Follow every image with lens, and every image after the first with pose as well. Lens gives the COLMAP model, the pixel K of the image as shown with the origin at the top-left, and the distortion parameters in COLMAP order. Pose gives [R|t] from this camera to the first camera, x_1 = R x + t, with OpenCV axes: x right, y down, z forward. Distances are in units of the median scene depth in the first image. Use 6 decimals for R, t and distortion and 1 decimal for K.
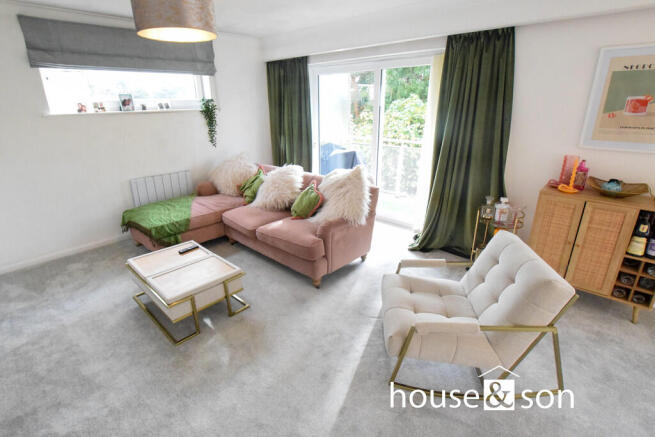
lens RADIAL K [[308.5, 0, 327.0], [0, 308.5, 216.4], [0, 0, 1]] dist [-0.034241, 0.002776]
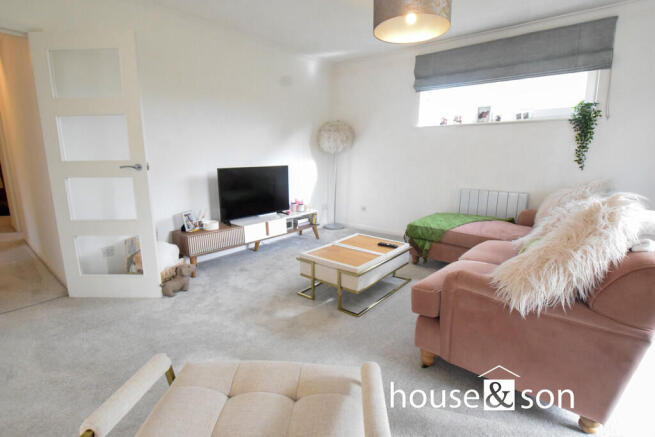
lens RADIAL K [[308.5, 0, 325.1], [0, 308.5, 218.2], [0, 0, 1]] dist [-0.034241, 0.002776]
pose [[0.054041, 0.214256, -0.975281, 0.353196], [-0.329098, 0.925959, 0.185185, -0.066724], [0.942748, 0.310955, 0.120551, 0.459971]]
